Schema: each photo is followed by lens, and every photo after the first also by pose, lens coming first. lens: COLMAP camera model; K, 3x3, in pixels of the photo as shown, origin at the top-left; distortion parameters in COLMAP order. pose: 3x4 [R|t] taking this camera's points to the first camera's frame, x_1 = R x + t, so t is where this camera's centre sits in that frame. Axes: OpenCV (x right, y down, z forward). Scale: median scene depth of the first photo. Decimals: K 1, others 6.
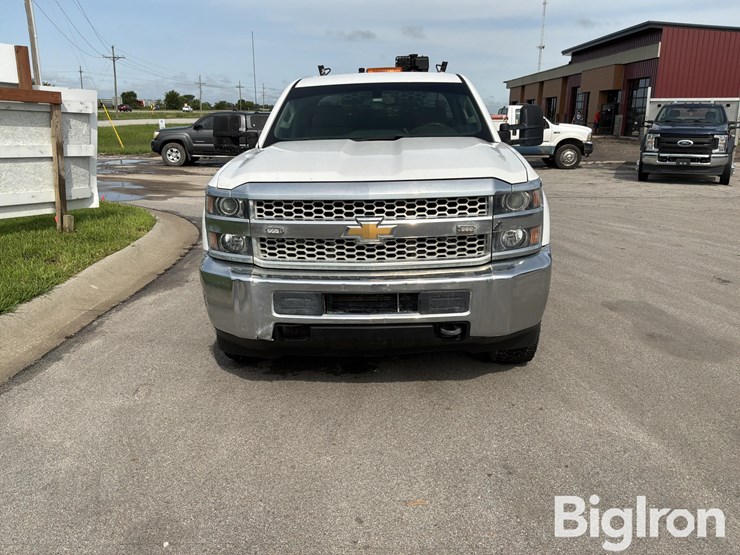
lens RADIAL K [[615.8, 0, 370.0], [0, 615.8, 277.5], [0, 0, 1]] dist [0.141757, -0.285509]
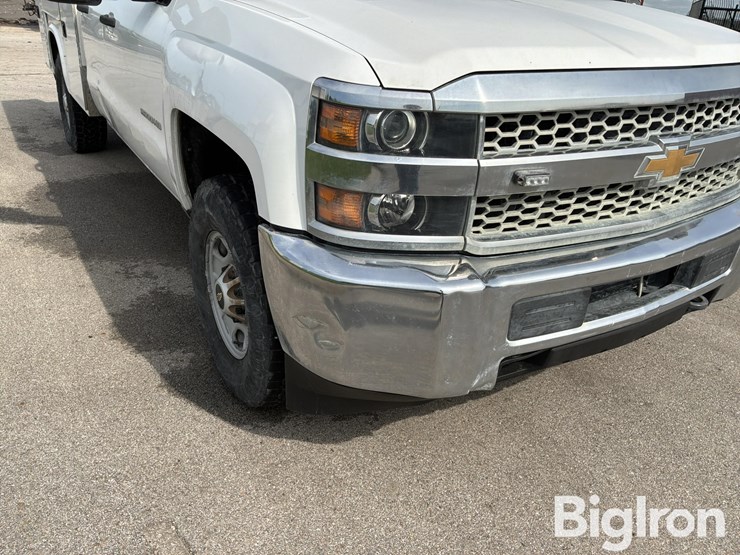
lens RADIAL K [[615.8, 0, 370.0], [0, 615.8, 277.5], [0, 0, 1]] dist [0.141757, -0.285509]
pose [[0.834092, -0.185930, 0.519346, -0.371632], [0.080644, 0.972469, 0.218634, -0.083676], [-0.545699, -0.140479, 0.826123, 0.477731]]
